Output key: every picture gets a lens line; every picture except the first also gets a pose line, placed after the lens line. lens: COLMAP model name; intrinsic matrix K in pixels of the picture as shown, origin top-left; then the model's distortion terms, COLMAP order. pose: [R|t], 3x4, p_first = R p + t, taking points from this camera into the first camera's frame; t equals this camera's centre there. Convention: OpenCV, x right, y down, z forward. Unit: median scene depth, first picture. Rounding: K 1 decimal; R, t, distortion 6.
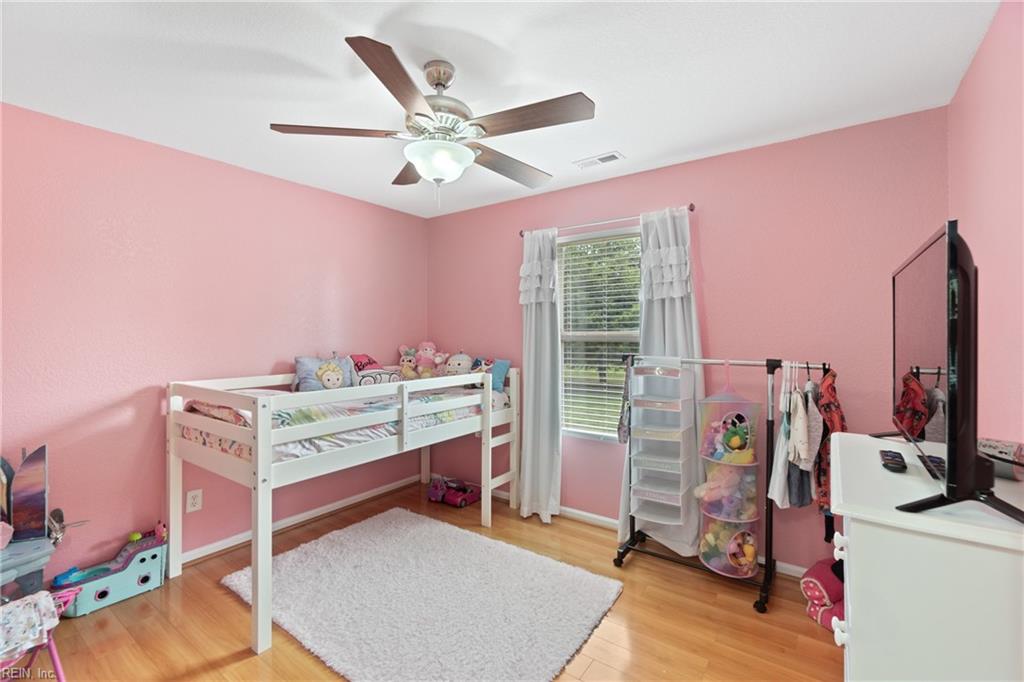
lens RADIAL K [[449.1, 0, 511.1], [0, 449.1, 337.5], [0, 0, 1]] dist [0.002735, -0.000210]
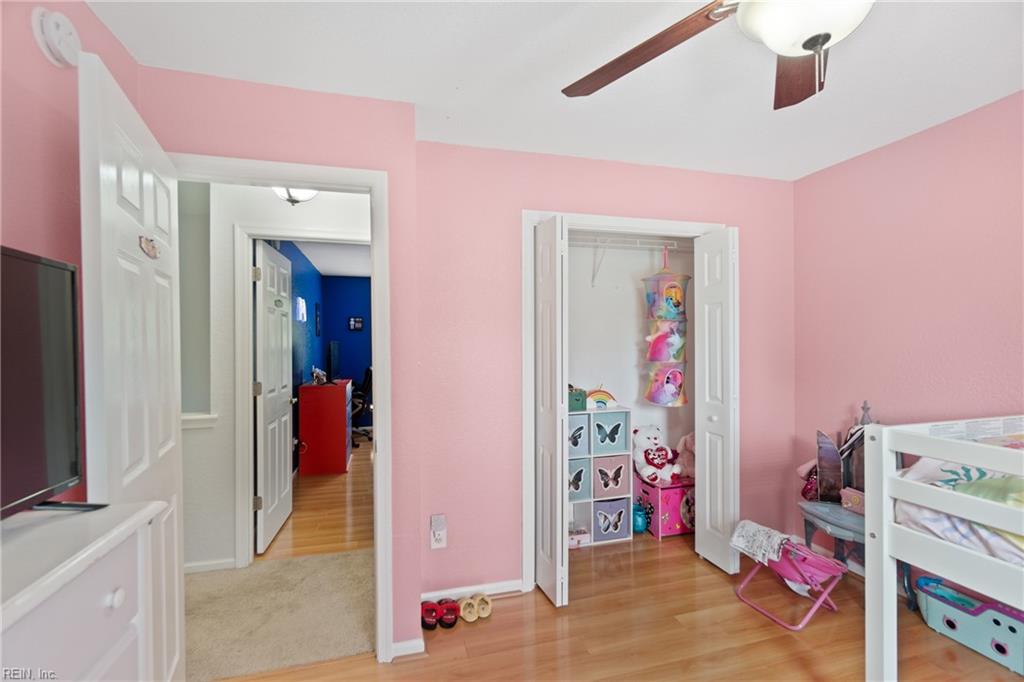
lens RADIAL K [[449.1, 0, 510.8], [0, 449.1, 343.9], [0, 0, 1]] dist [0.002735, -0.000210]
pose [[-0.624192, 0.003365, -0.781264, 0.399435], [0.000769, 0.999993, 0.003693, -0.013296], [0.781271, 0.001705, -0.624190, 0.897285]]
